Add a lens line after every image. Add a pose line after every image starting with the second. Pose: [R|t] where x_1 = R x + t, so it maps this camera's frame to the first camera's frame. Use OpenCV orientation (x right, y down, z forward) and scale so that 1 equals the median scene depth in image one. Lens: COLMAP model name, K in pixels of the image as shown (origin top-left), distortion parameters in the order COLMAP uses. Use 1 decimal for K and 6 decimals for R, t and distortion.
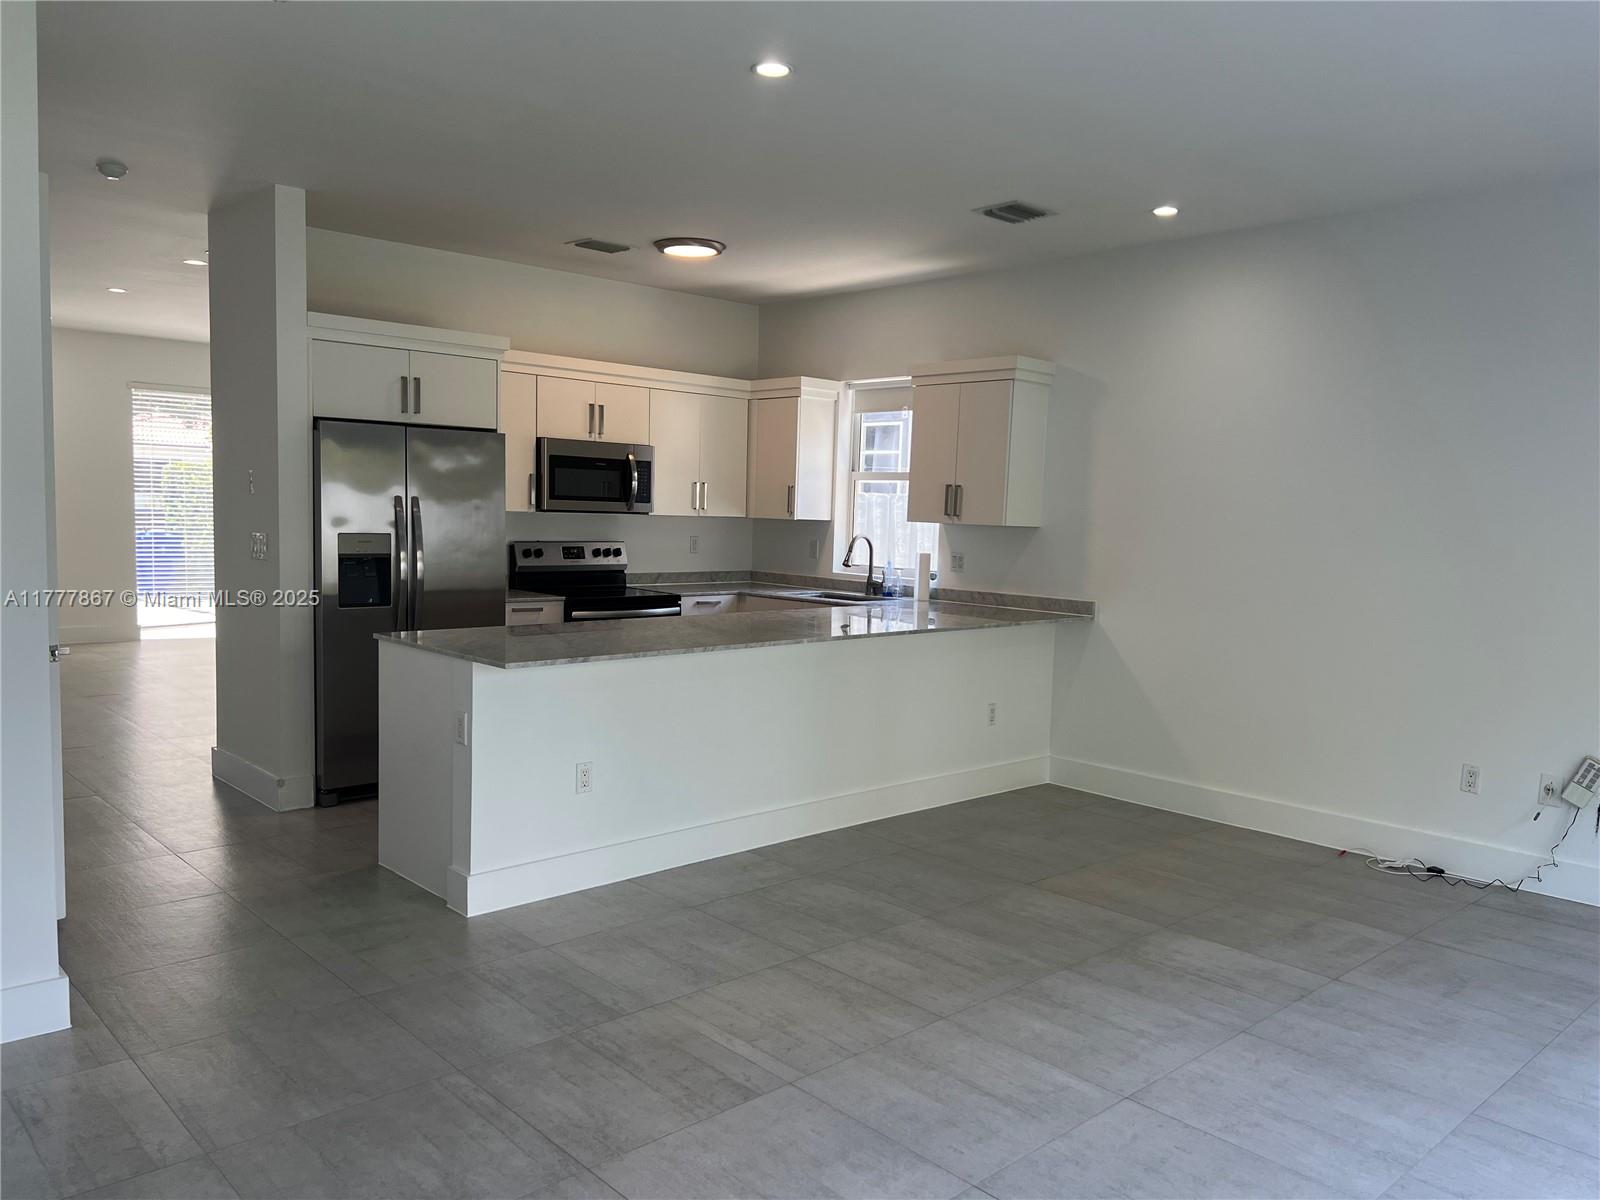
lens RADIAL K [[1211.8, 0, 801.4], [0, 1211.8, 609.5], [0, 0, 1]] dist [0.070521, -0.069476]
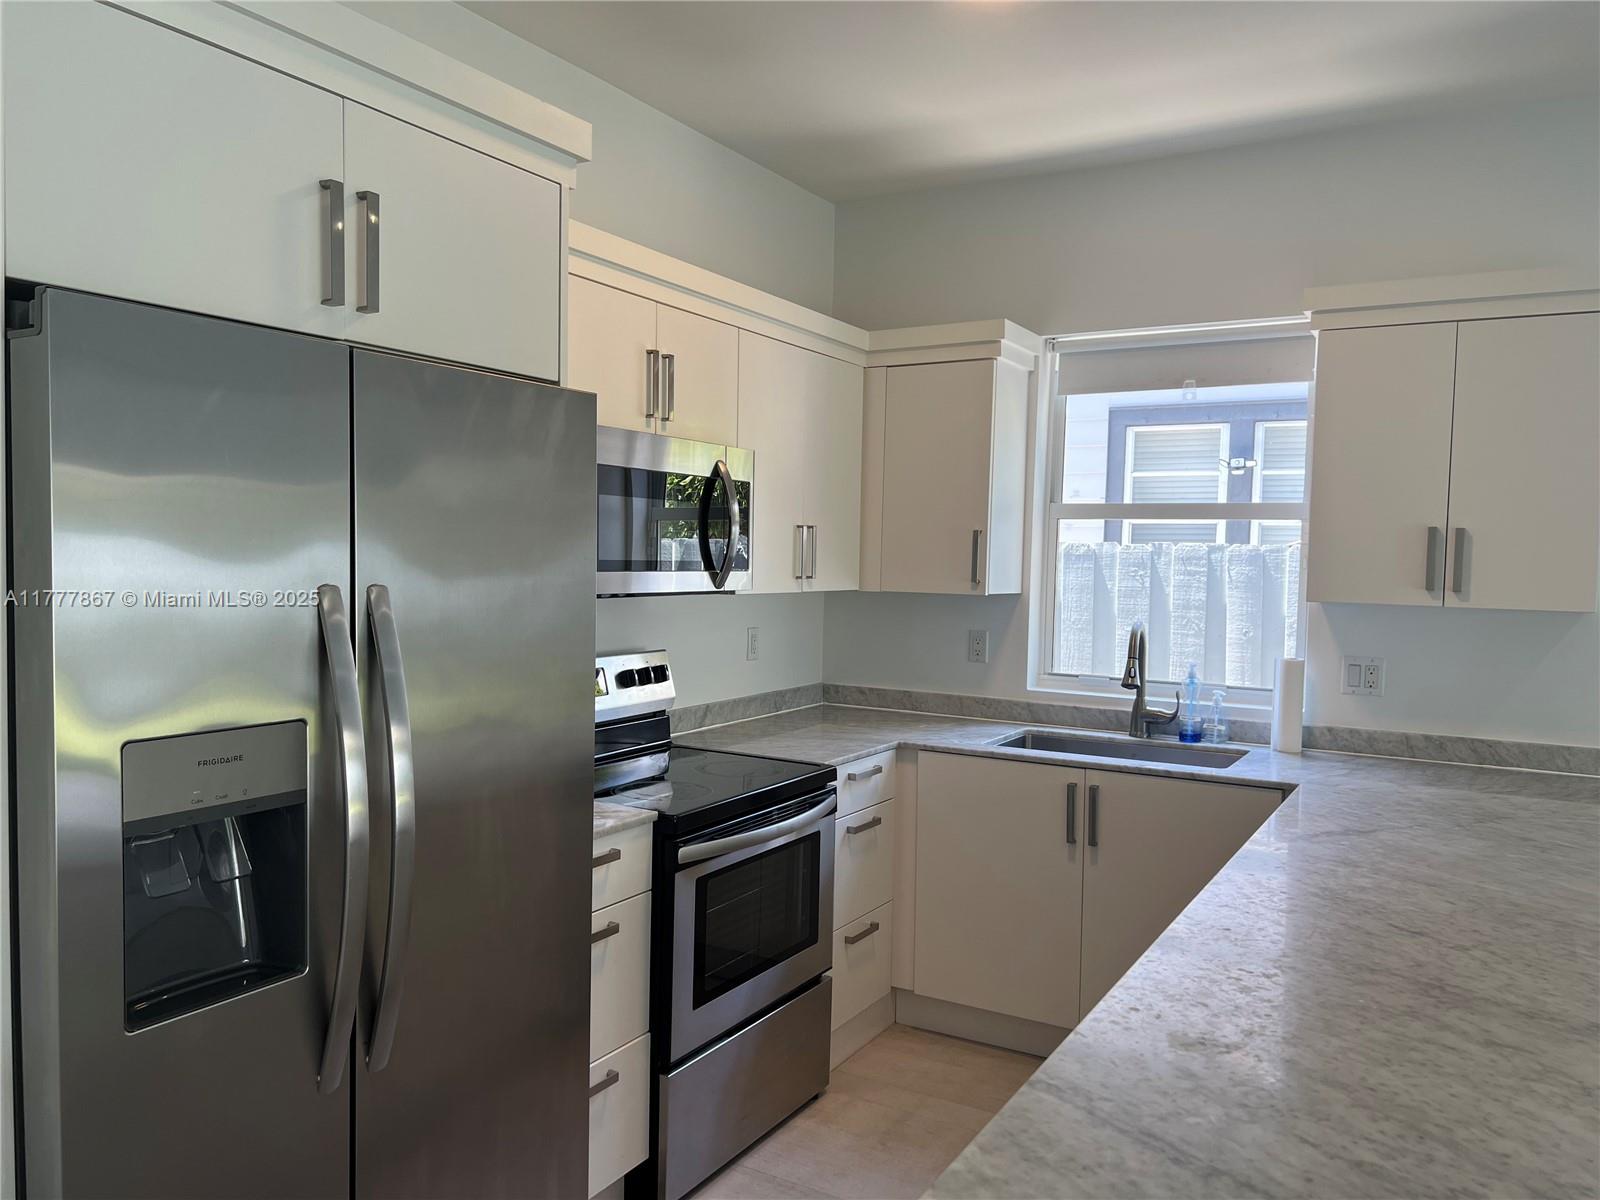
lens RADIAL K [[1211.8, 0, 790.0], [0, 1211.8, 602.2], [0, 0, 1]] dist [0.070521, -0.069476]
pose [[0.957425, -0.023513, 0.287722, -0.239750], [0.033528, 0.998990, -0.029929, -0.059540], [-0.286728, 0.038301, 0.957246, 0.536852]]
